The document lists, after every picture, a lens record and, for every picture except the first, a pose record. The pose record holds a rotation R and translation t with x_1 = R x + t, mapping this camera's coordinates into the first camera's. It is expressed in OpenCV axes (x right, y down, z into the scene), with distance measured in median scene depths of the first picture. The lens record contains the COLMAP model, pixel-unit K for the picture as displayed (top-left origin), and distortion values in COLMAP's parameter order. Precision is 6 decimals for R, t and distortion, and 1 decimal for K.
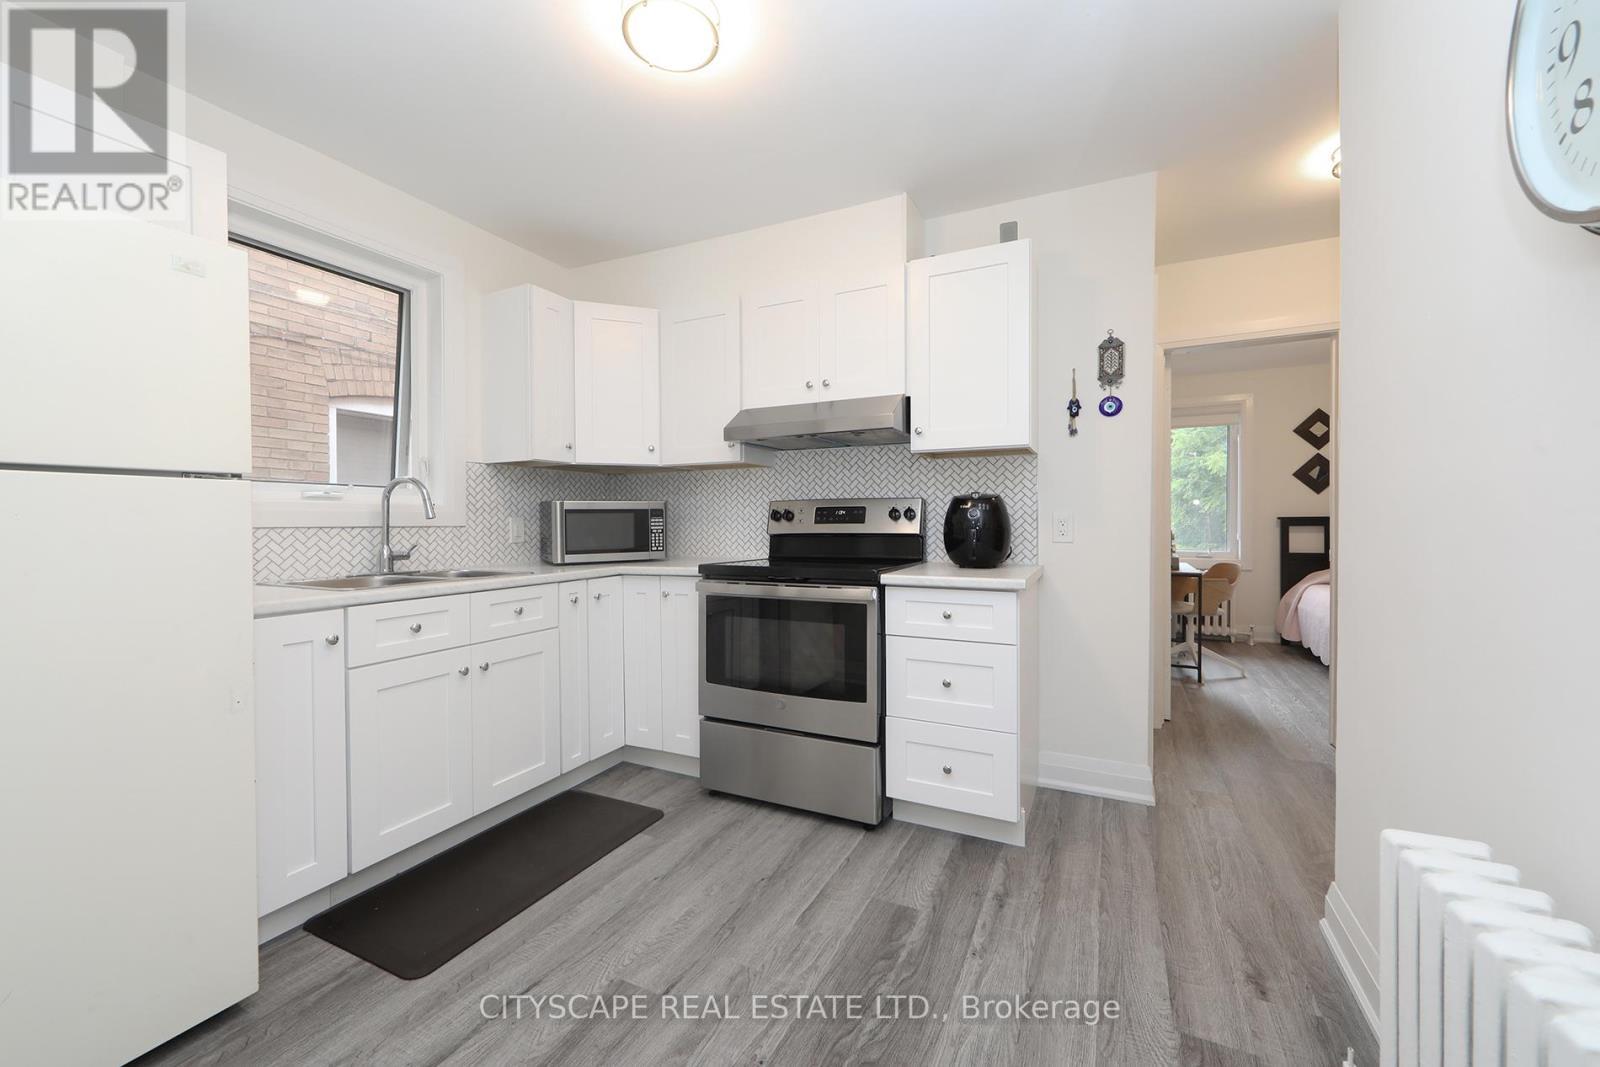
lens RADIAL K [[624.5, 0, 801.3], [0, 624.5, 527.1], [0, 0, 1]] dist [0.000104, -0.000220]
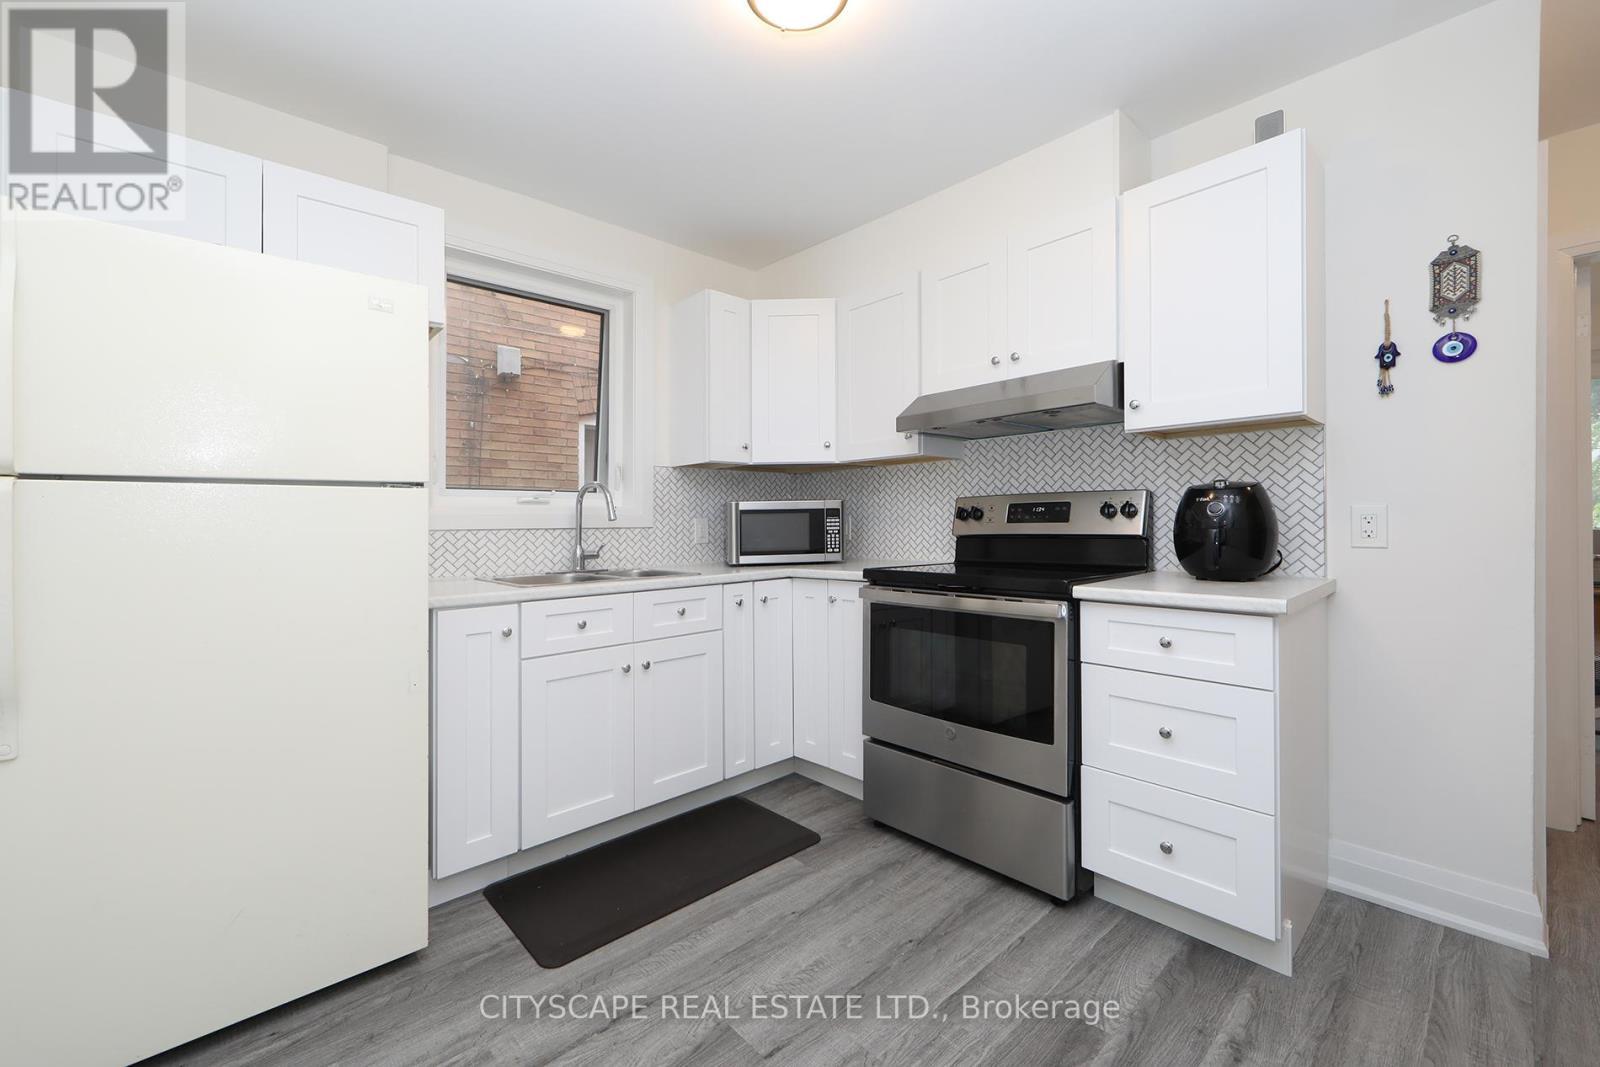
lens RADIAL K [[640.7, 0, 797.4], [0, 640.7, 521.6], [0, 0, 1]] dist [-0.000585, 0.000099]
pose [[0.929643, -0.006820, -0.368397, 0.088242], [0.003722, 0.999951, -0.009121, -0.000502], [0.368442, 0.007108, 0.929624, 0.093128]]
